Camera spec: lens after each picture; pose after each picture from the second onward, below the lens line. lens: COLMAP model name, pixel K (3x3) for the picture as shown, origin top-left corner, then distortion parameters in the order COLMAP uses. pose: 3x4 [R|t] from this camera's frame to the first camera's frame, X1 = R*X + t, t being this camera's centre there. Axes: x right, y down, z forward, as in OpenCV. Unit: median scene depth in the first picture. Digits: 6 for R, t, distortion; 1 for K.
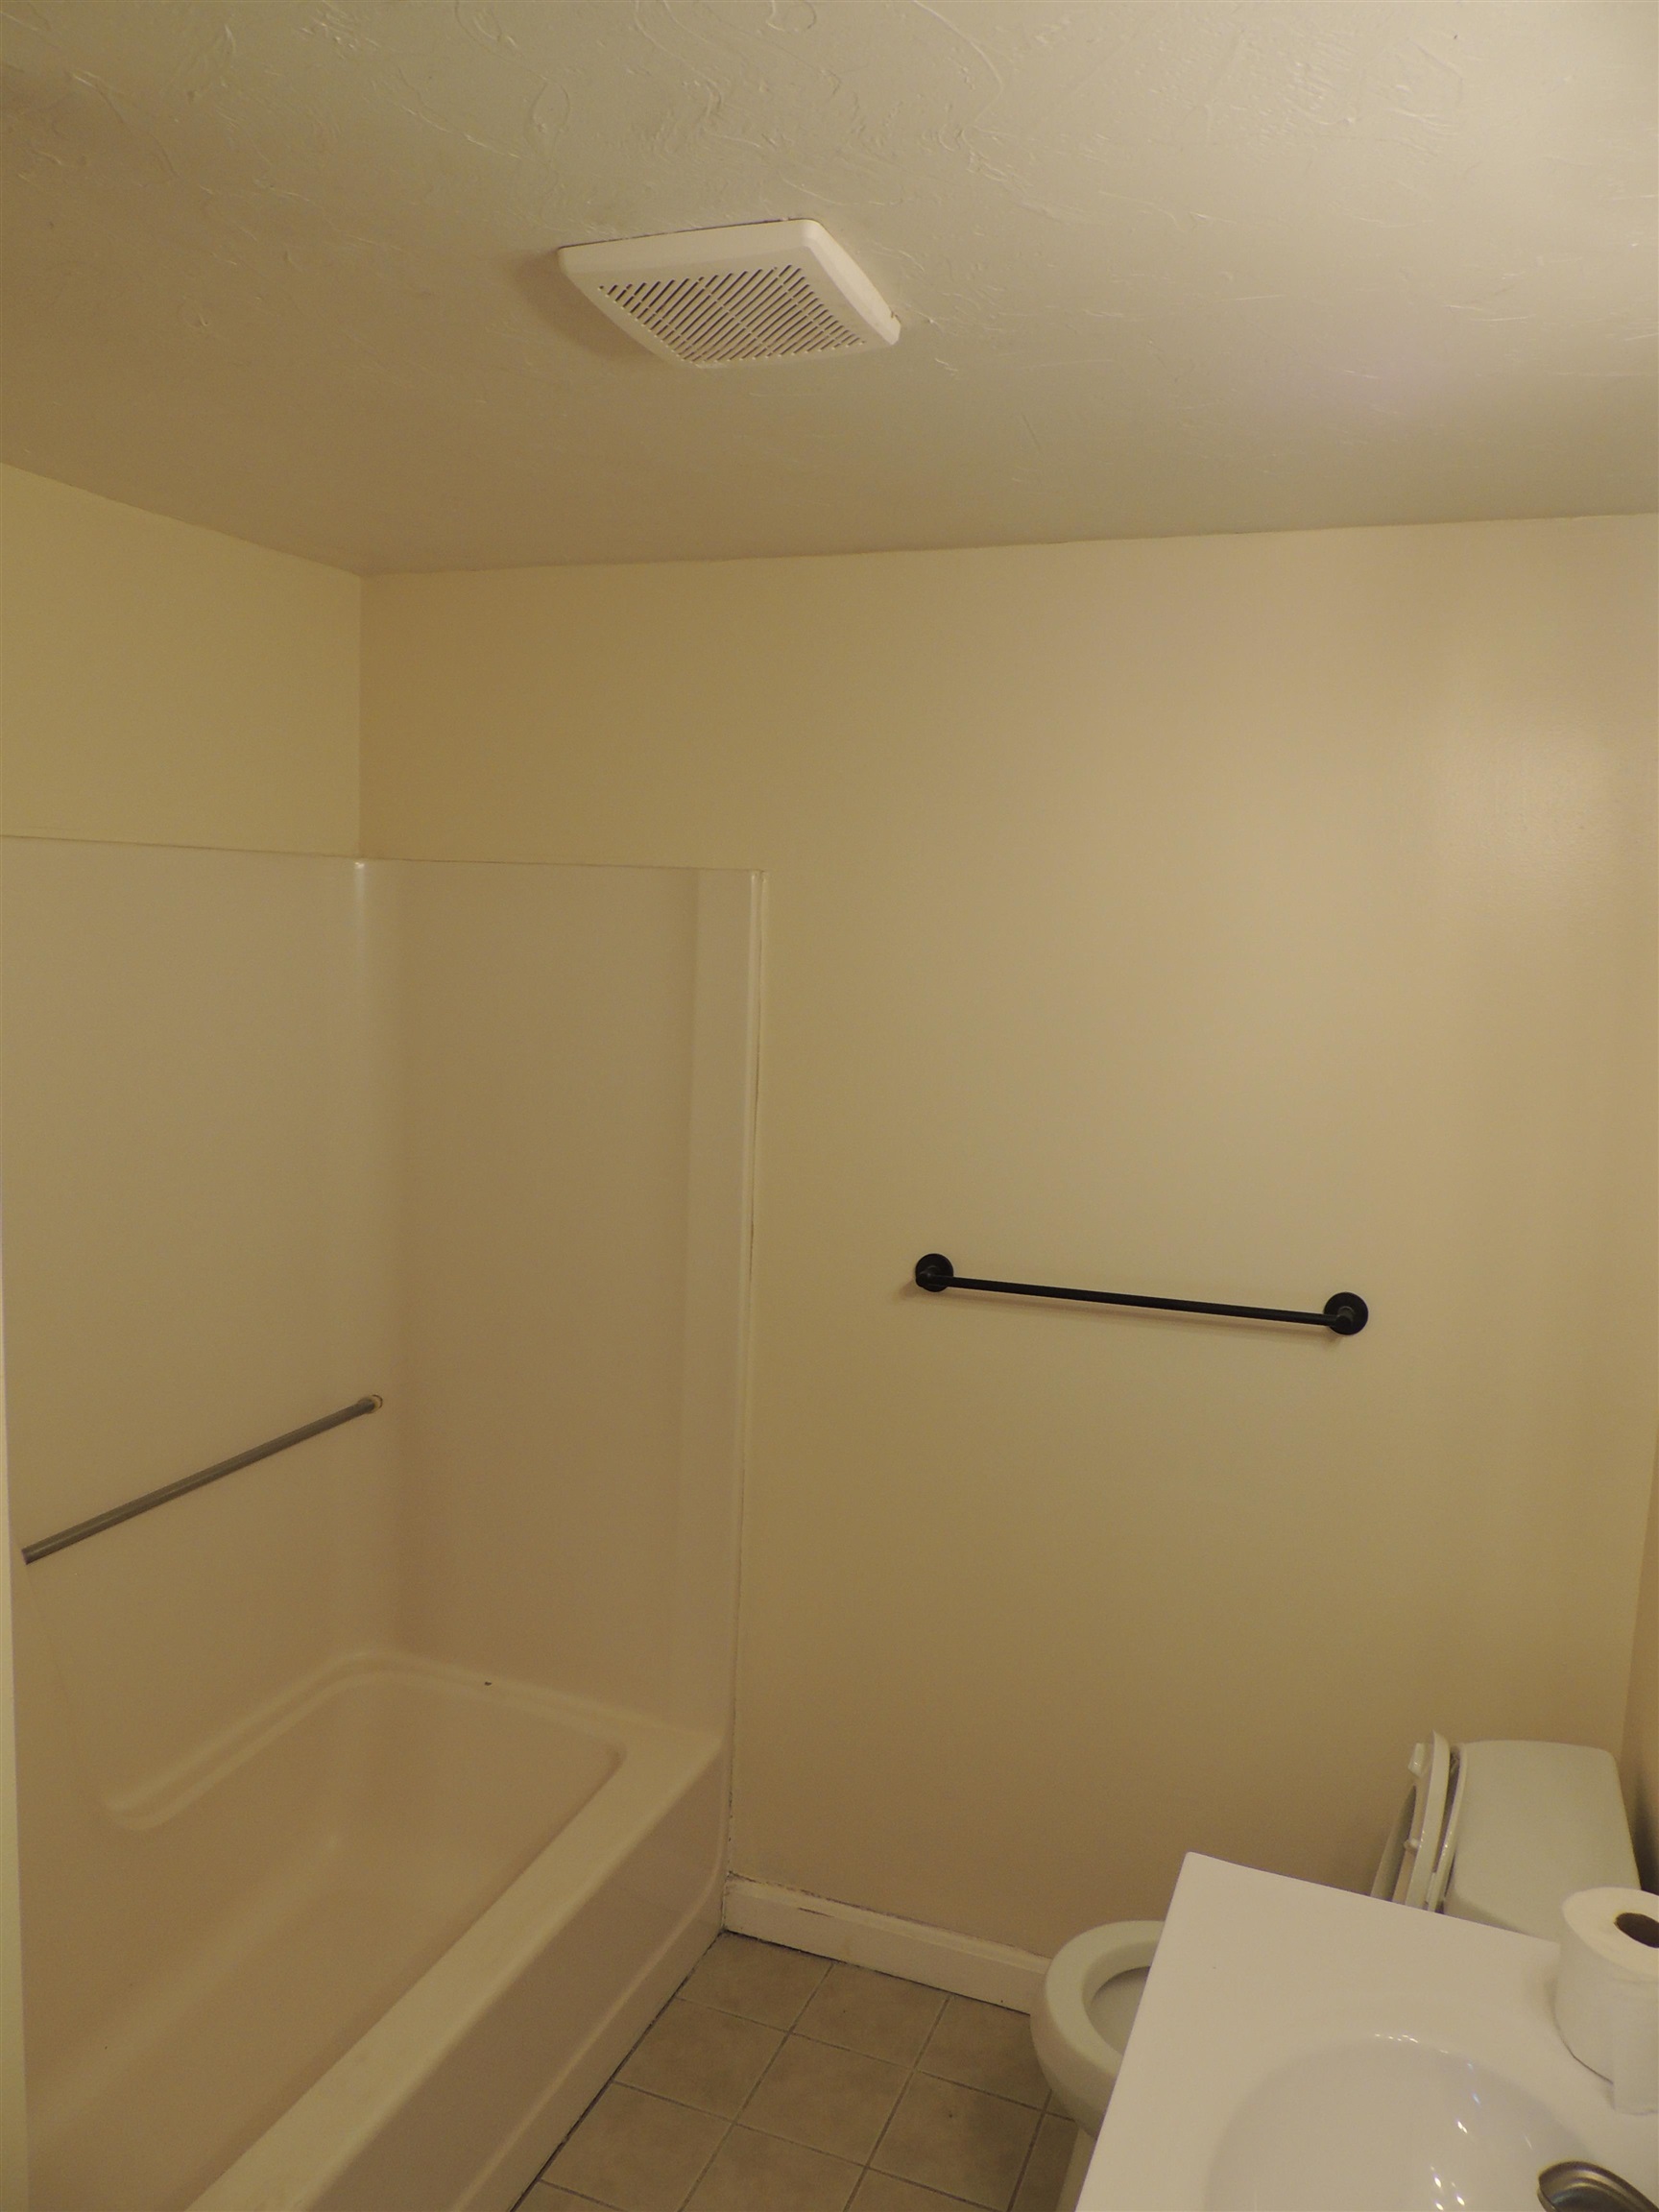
lens RADIAL K [[1578.8, 0, 829.5], [0, 1578.8, 1106.0], [0, 0, 1]] dist [-0.028233, 0.011119]
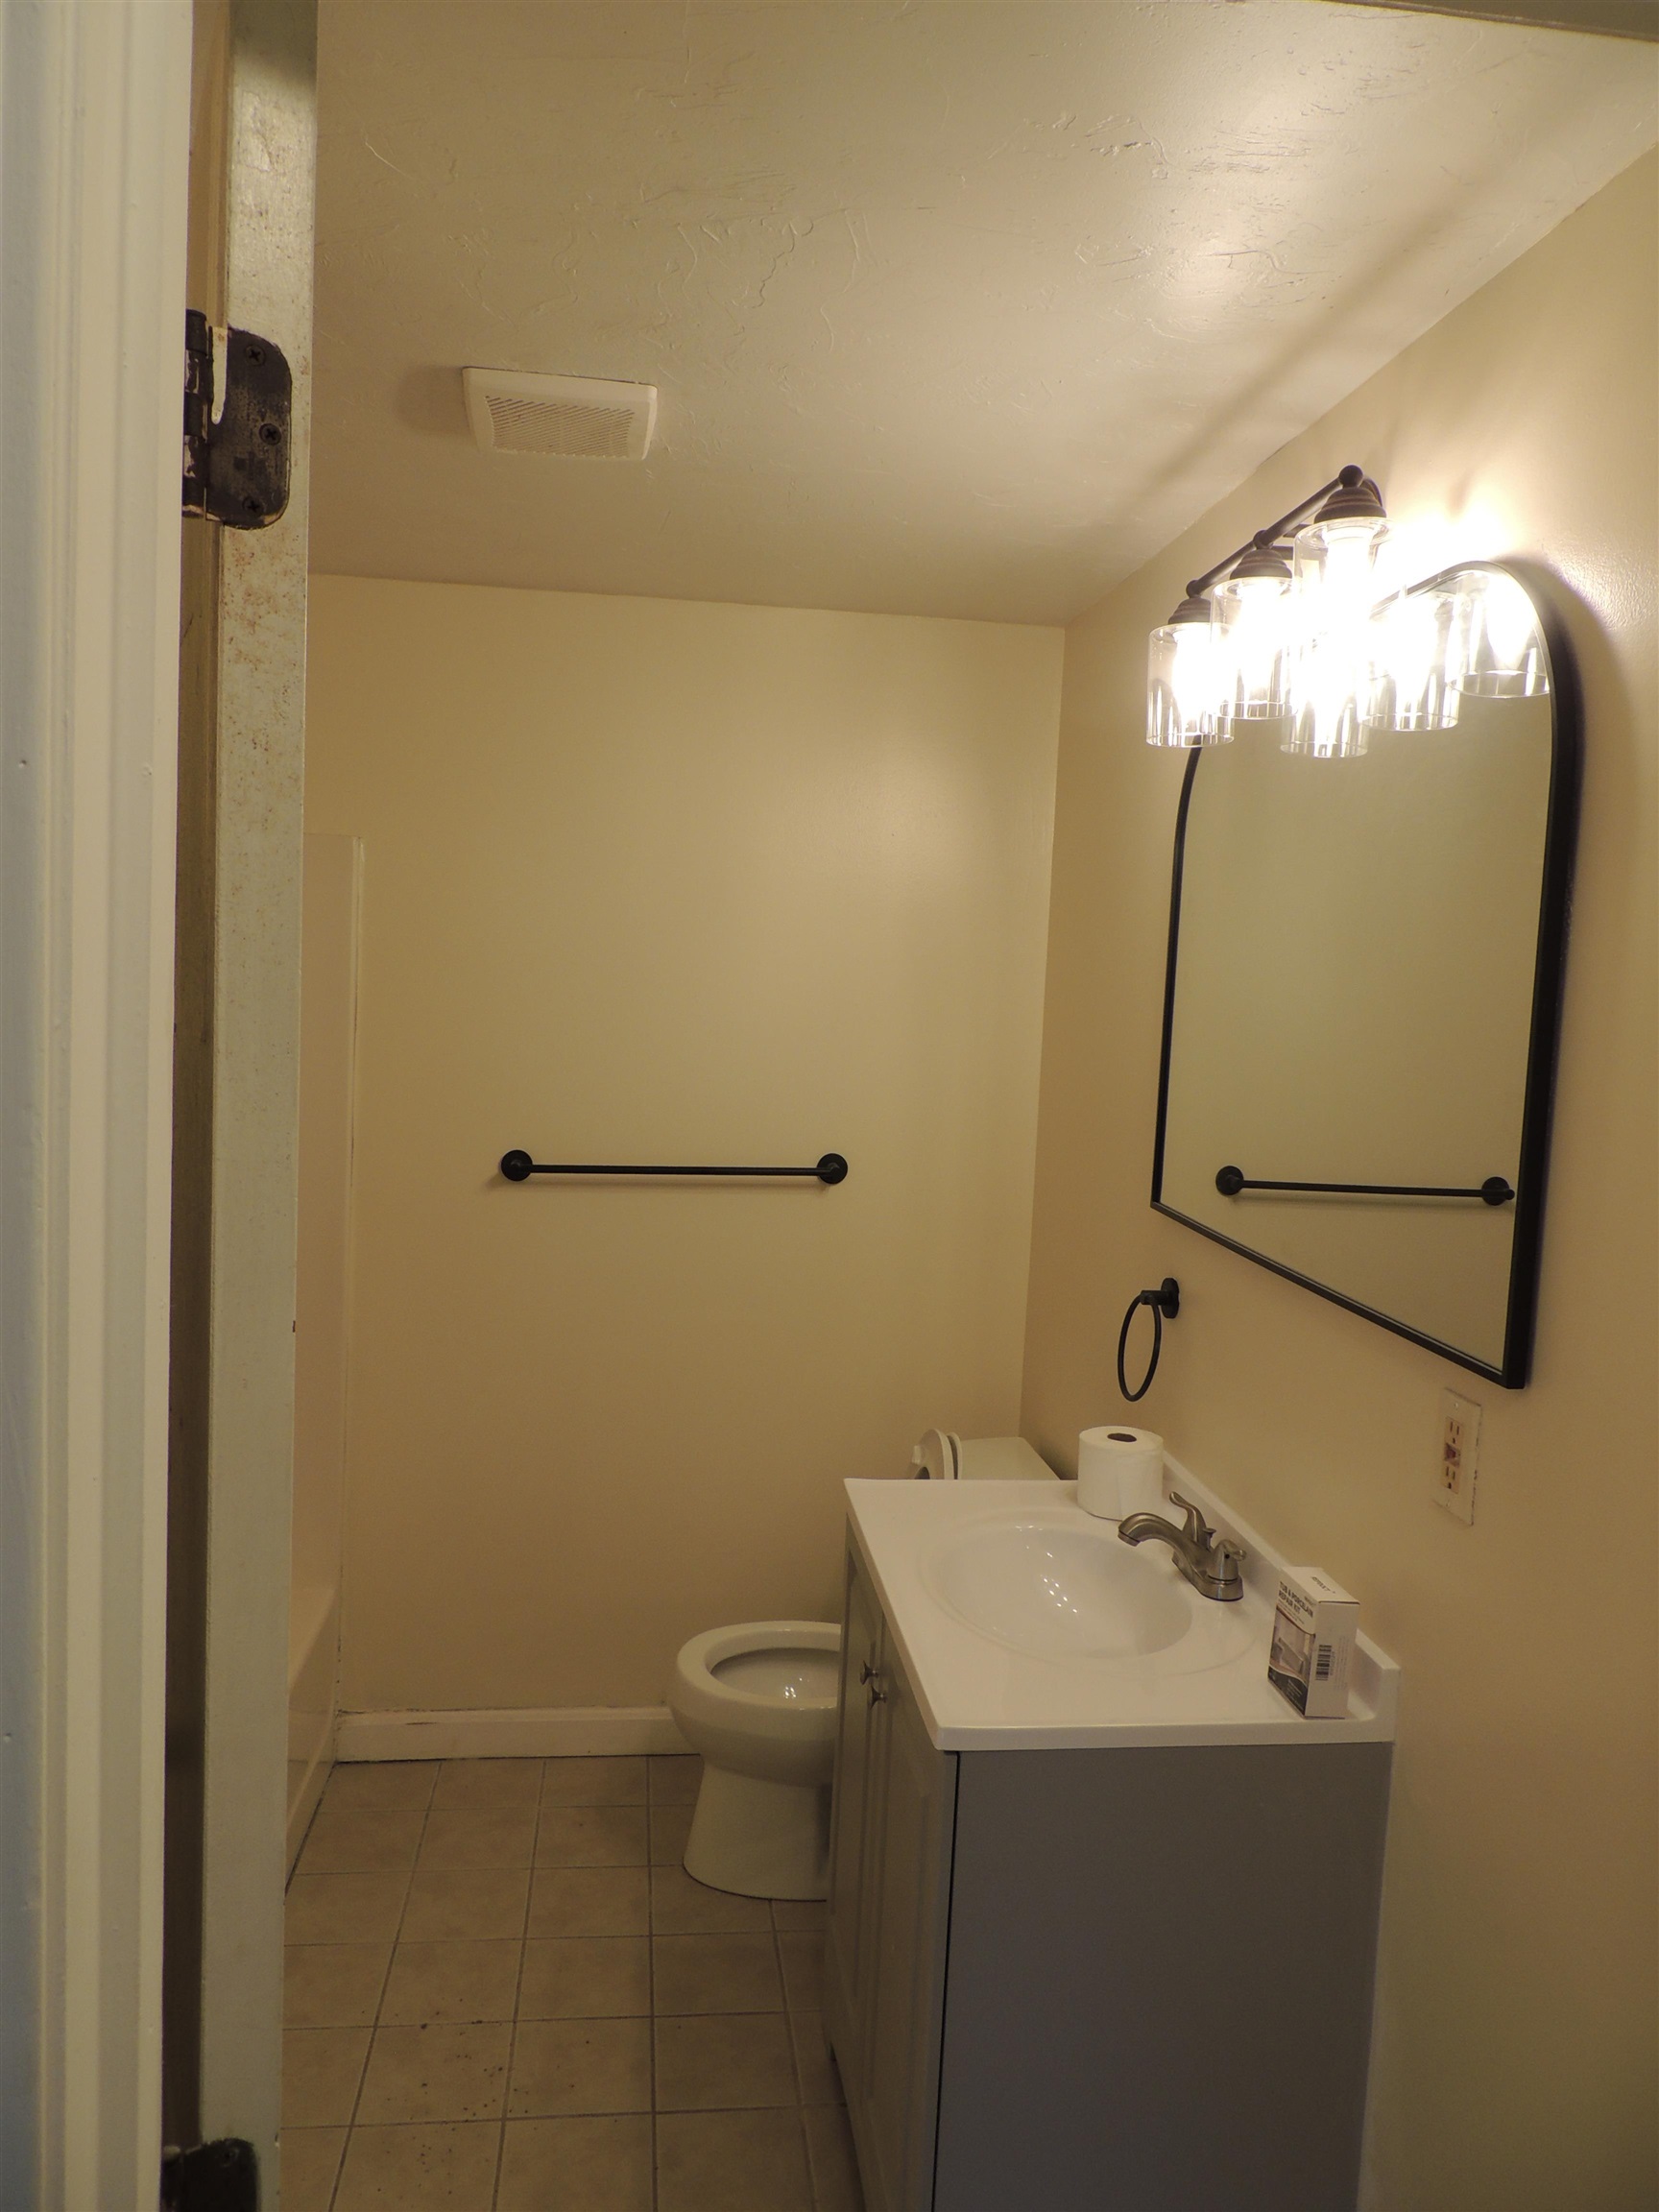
lens RADIAL K [[1578.8, 0, 829.5], [0, 1578.8, 1106.0], [0, 0, 1]] dist [-0.028233, 0.011119]
pose [[0.873687, -0.035474, 0.485193, -0.317593], [0.045997, 0.998894, -0.009794, 0.081886], [-0.484309, 0.030874, 0.874352, -0.205305]]
